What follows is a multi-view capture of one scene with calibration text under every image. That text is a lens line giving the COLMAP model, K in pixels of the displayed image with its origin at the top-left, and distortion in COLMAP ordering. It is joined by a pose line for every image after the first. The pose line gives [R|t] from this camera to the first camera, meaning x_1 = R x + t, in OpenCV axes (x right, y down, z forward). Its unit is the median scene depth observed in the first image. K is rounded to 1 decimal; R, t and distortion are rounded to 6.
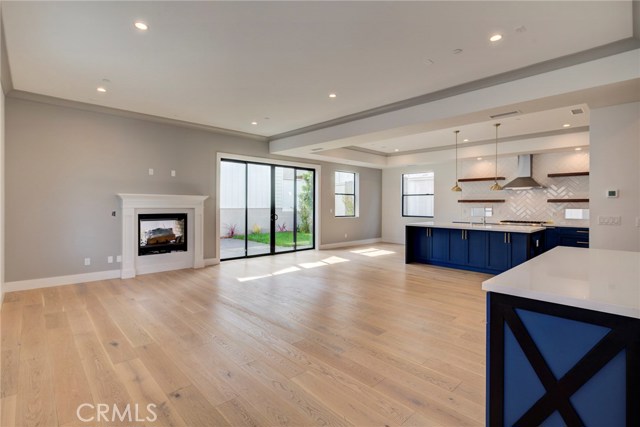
lens RADIAL K [[307.3, 0, 319.7], [0, 307.3, 206.5], [0, 0, 1]] dist [0.001503, -0.000910]
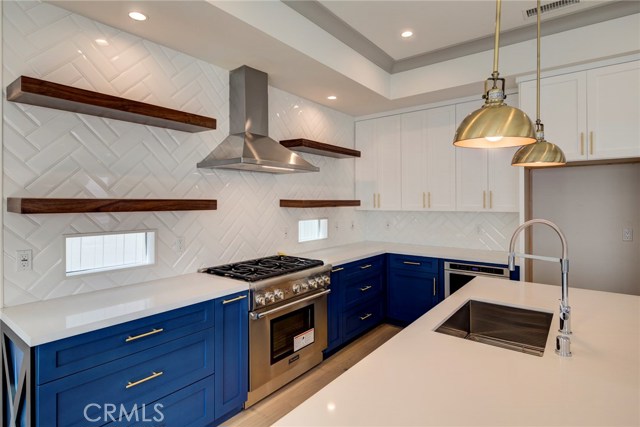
lens RADIAL K [[340.3, 0, 318.3], [0, 340.3, 204.0], [0, 0, 1]] dist [0.004479, -0.001248]
pose [[-0.160553, -0.010599, 0.986970, 0.306010], [0.008765, 0.999888, 0.012164, -0.024455], [-0.986988, 0.010604, -0.160442, 1.096880]]
